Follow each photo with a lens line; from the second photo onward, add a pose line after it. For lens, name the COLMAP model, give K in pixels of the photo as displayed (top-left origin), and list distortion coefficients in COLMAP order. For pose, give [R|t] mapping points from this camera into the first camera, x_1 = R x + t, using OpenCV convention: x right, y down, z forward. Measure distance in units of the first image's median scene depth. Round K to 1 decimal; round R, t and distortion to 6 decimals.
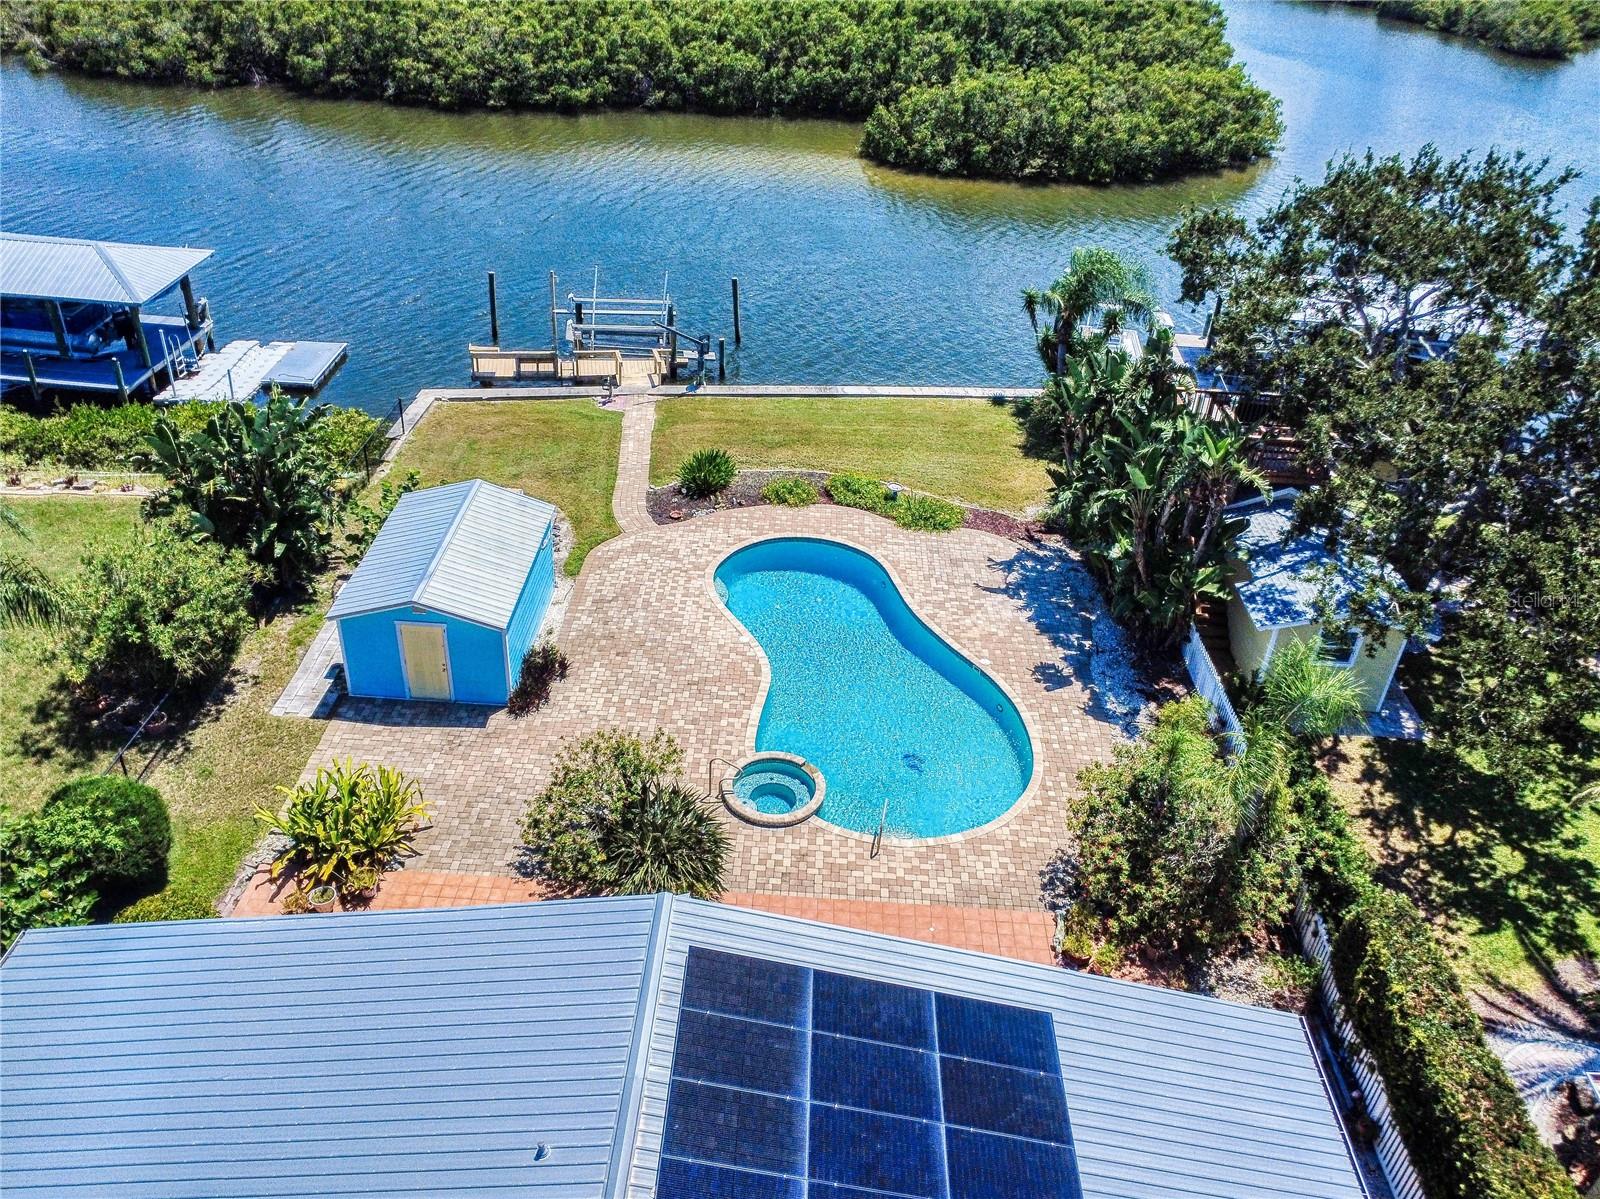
lens RADIAL K [[1211.5, 0, 807.4], [0, 1211.5, 608.4], [0, 0, 1]] dist [0.010539, -0.008436]
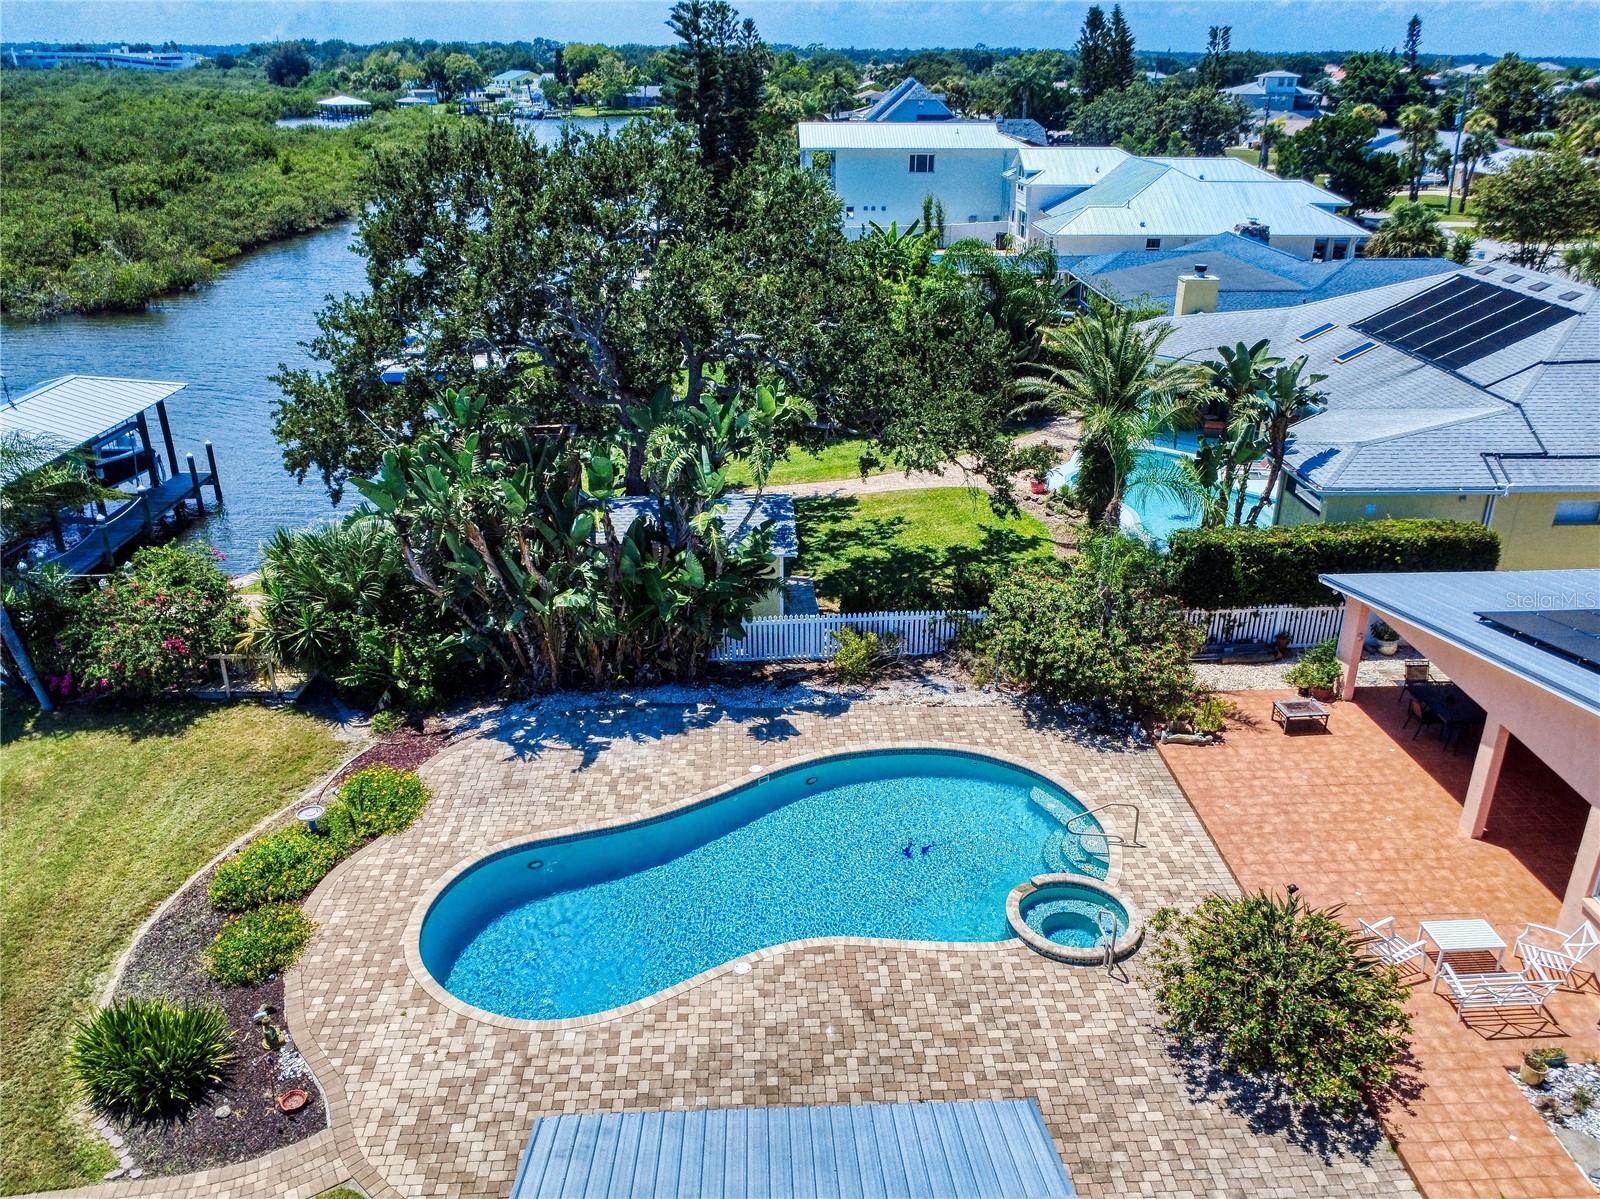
lens RADIAL K [[1288.1, 0, 799.0], [0, 1288.1, 608.7], [0, 0, 1]] dist [0.001302, 0.012629]
pose [[-0.071102, -0.450580, 0.889900, -0.217045], [0.554660, 0.723646, 0.410718, -0.140512], [-0.829034, 0.522795, 0.198466, 0.290298]]
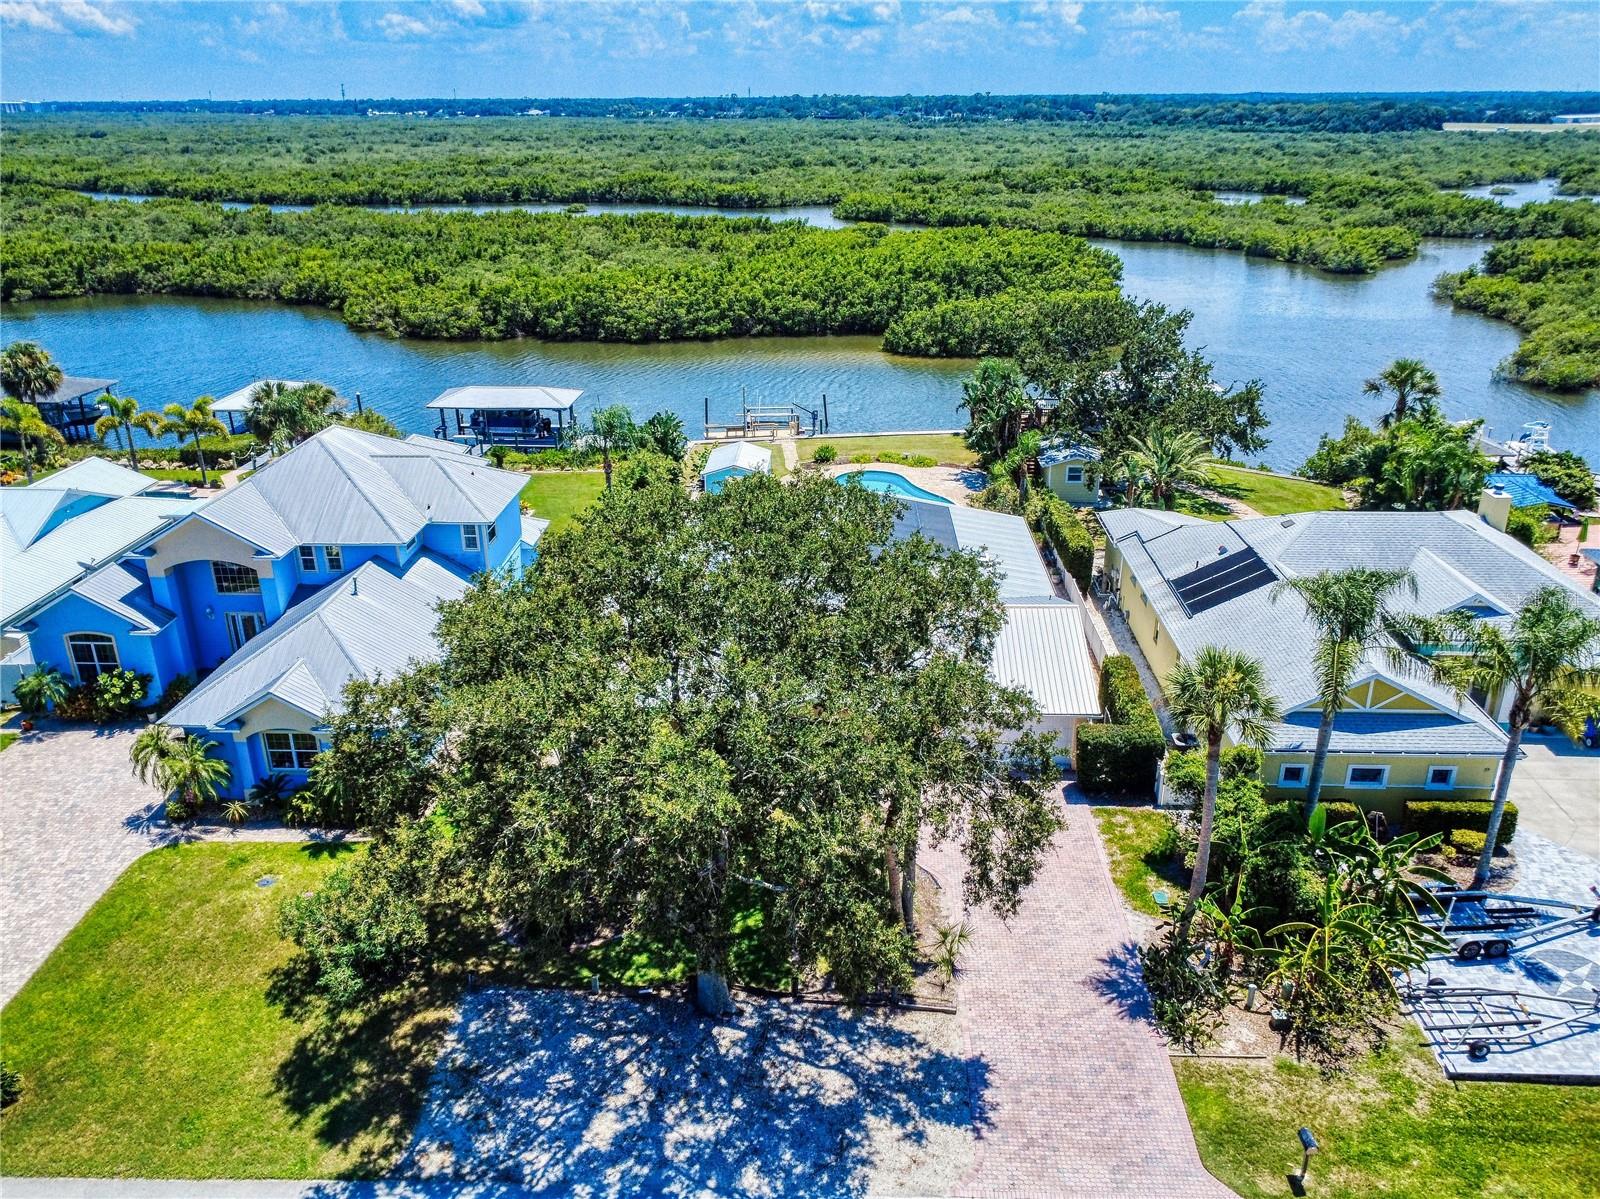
lens RADIAL K [[1211.5, 0, 813.5], [0, 1211.5, 598.9], [0, 0, 1]] dist [0.010539, -0.008436]
pose [[0.997836, -0.060533, -0.025665, -0.029231], [0.053988, 0.977133, -0.205663, 0.297545], [0.037527, 0.203832, 0.978286, -0.567684]]
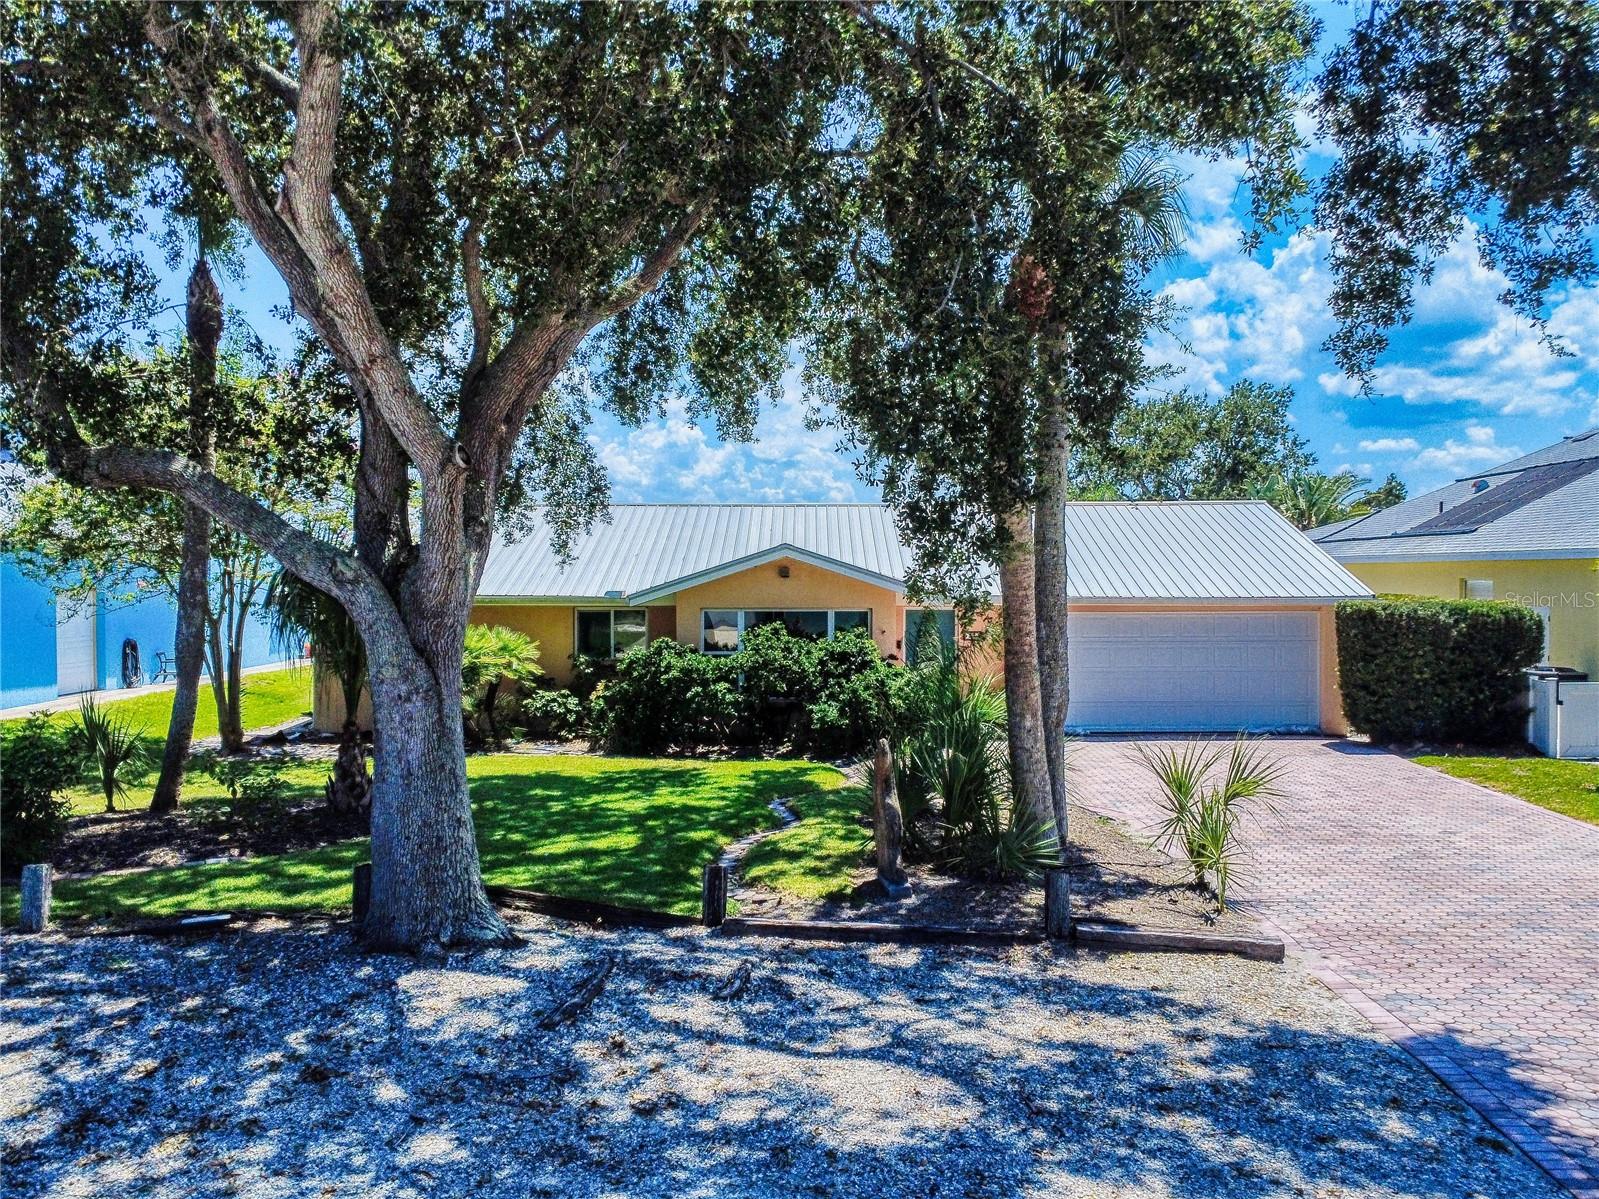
lens RADIAL K [[1325.3, 0, 787.4], [0, 1325.3, 600.1], [0, 0, 1]] dist [0.003489, 0.000536]
pose [[0.997669, -0.067021, 0.012855, -0.047876], [0.063035, 0.832882, -0.549850, 0.395942], [0.026145, 0.549378, 0.835165, -0.245443]]
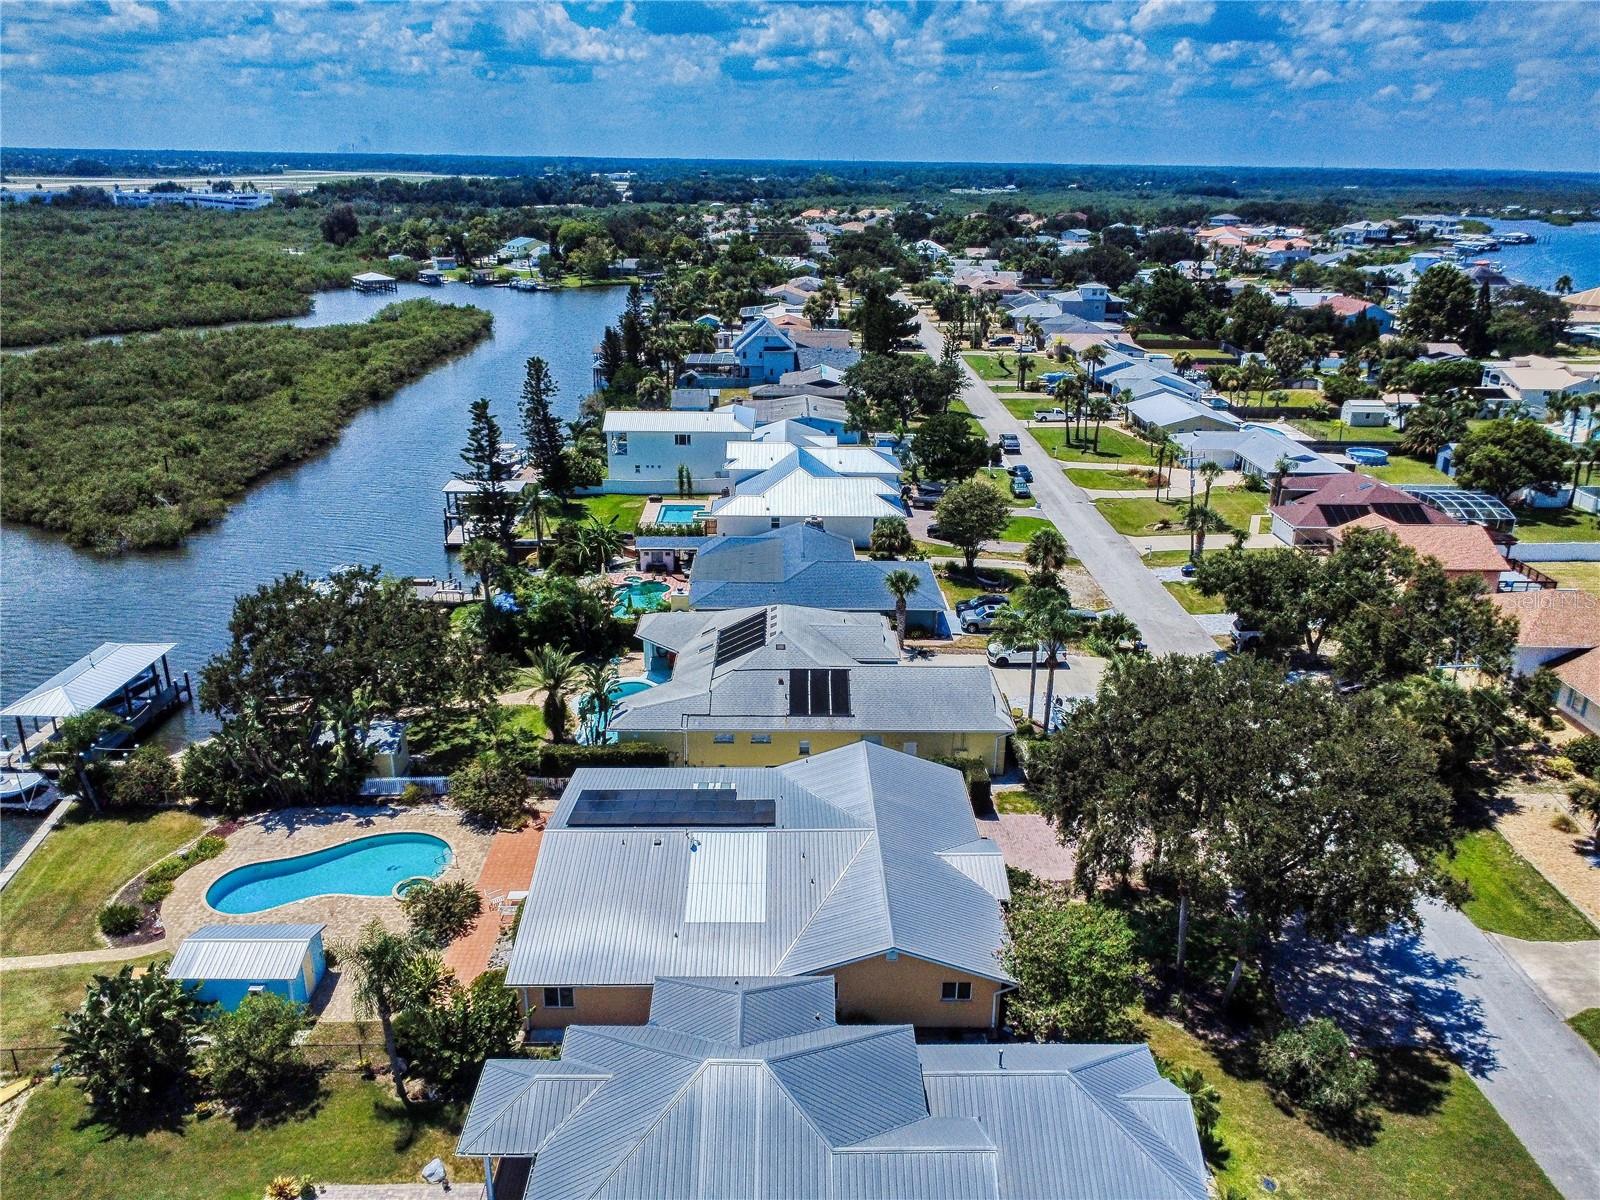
lens RADIAL K [[1211.5, 0, 808.1], [0, 1211.5, 593.6], [0, 0, 1]] dist [0.010539, -0.008436]
pose [[-0.053259, -0.394086, 0.917529, -0.682366], [0.546866, 0.757288, 0.357004, -0.243596], [-0.835524, 0.520779, 0.175180, -0.128335]]
